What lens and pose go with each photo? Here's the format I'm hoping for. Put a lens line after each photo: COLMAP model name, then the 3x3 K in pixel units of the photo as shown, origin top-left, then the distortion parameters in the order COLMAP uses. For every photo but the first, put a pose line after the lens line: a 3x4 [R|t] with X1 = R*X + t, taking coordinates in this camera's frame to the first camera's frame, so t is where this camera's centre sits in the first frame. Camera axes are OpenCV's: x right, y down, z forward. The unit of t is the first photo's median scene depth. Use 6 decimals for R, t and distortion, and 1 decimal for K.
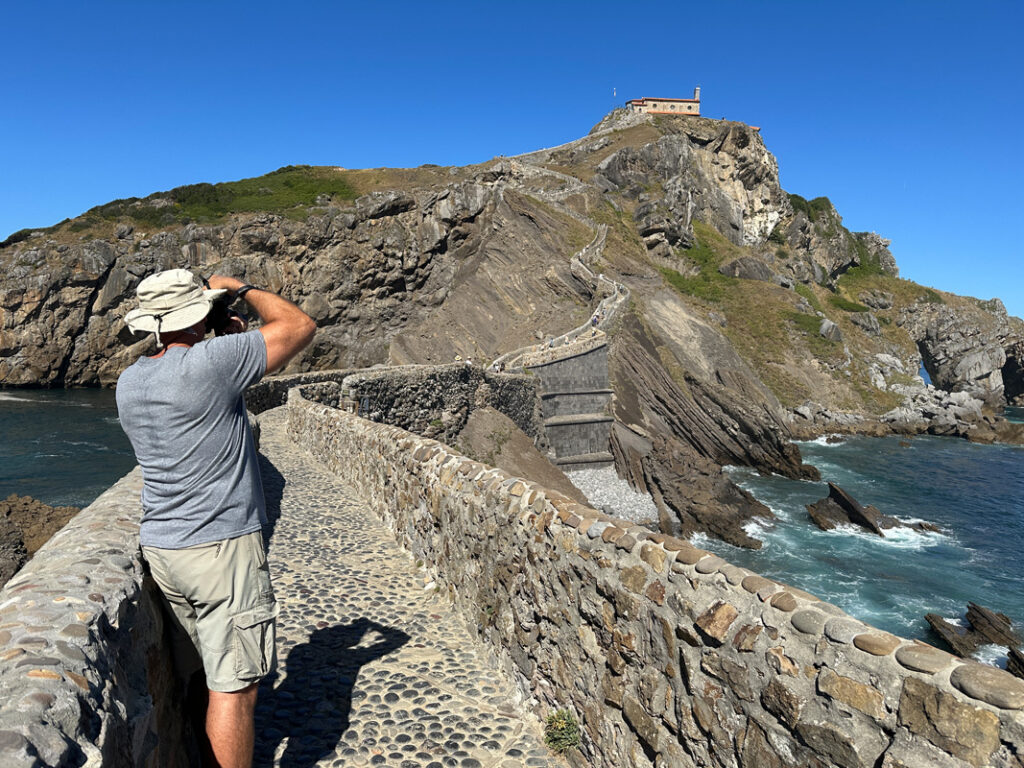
lens RADIAL K [[700.6, 0, 512.0], [0, 700.6, 384.0], [0, 0, 1]] dist [0.151631, -0.212175]
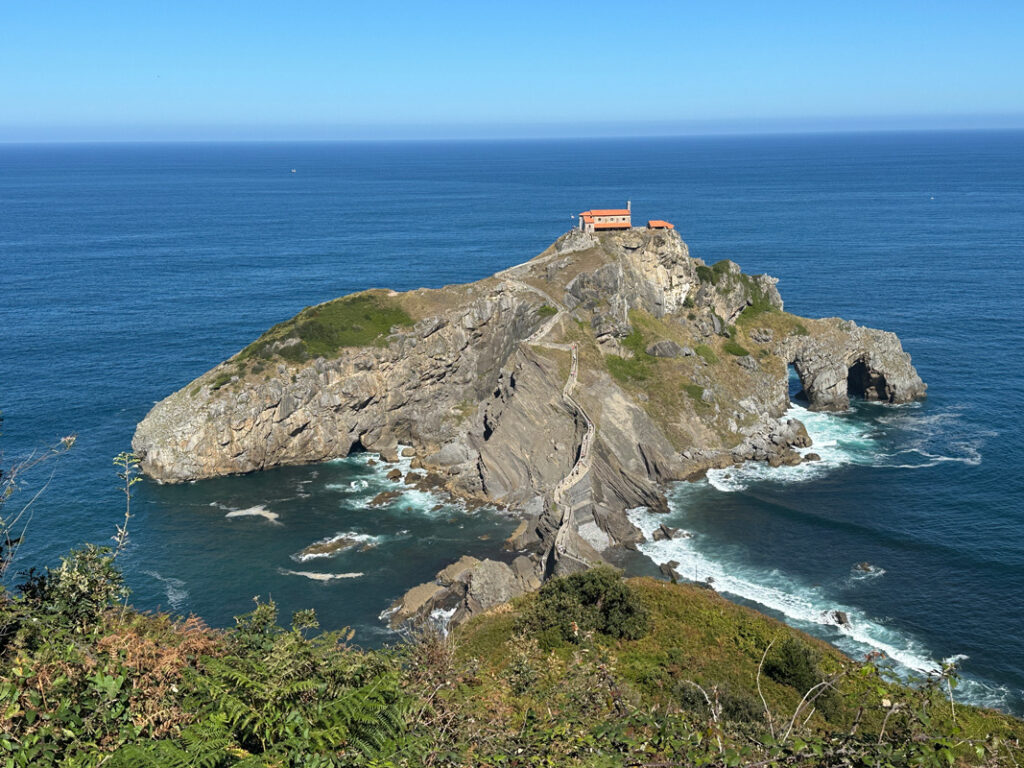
lens RADIAL K [[1112.4, 0, 512.0], [0, 1112.4, 384.0], [0, 0, 1]] dist [0.239080, -0.459499]
pose [[0.992542, -0.079395, 0.092501, -0.241084], [0.065479, 0.987290, 0.144811, -0.470359], [-0.102823, -0.137674, 0.985126, -1.433911]]
